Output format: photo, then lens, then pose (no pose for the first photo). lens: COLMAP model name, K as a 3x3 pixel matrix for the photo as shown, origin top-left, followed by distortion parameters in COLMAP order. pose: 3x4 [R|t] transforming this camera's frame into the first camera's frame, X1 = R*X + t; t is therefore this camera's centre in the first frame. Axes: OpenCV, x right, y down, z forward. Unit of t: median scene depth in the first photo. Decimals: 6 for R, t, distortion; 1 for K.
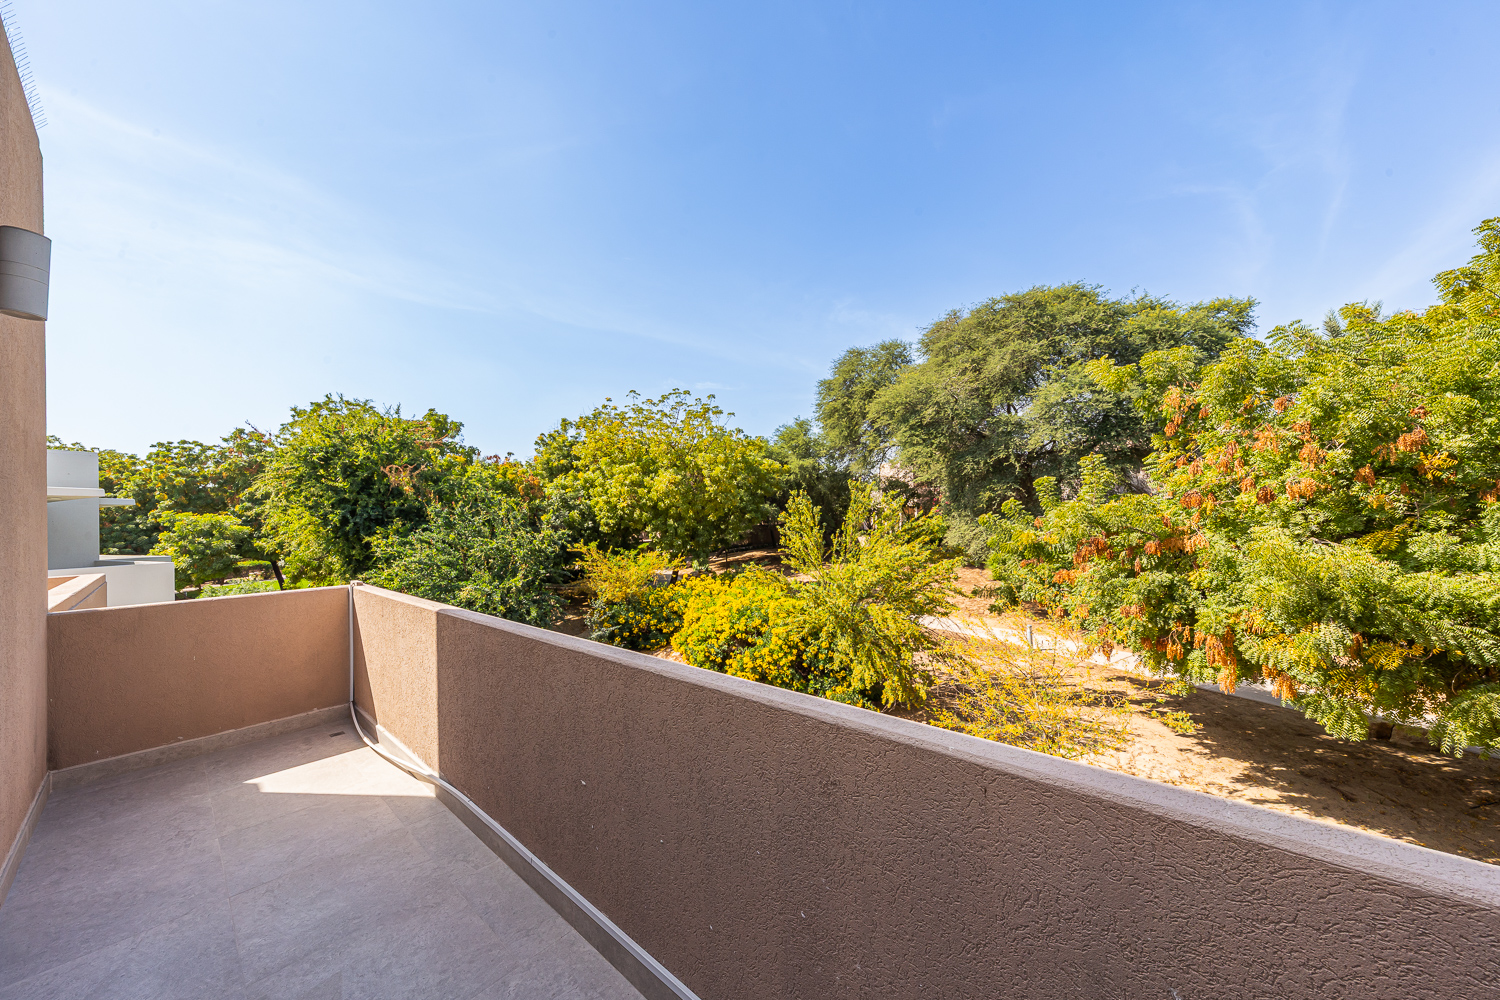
lens RADIAL K [[518.9, 0, 748.1], [0, 518.9, 504.9], [0, 0, 1]] dist [0.000001, 0.000002]
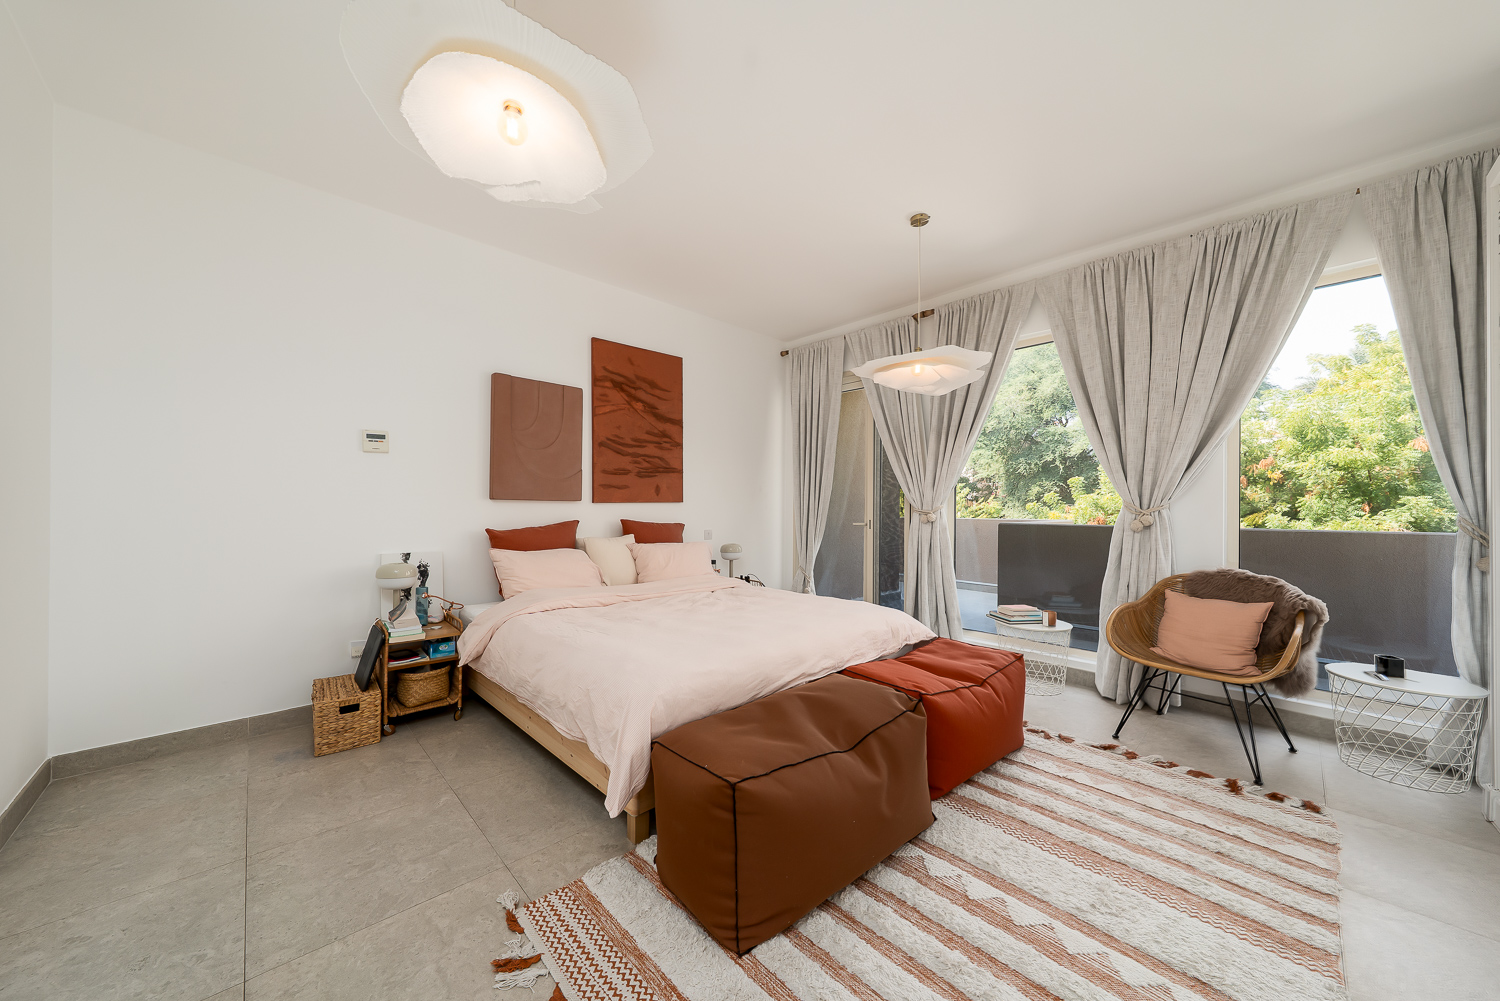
lens RADIAL K [[518.9, 0, 750.1], [0, 518.9, 498.9], [0, 0, 1]] dist [0.000001, 0.000002]
pose [[0.995074, 0.035426, -0.092592, -0.116506], [-0.034621, 0.999348, 0.010283, 0.014799], [0.092896, -0.007027, 0.995651, -0.326285]]
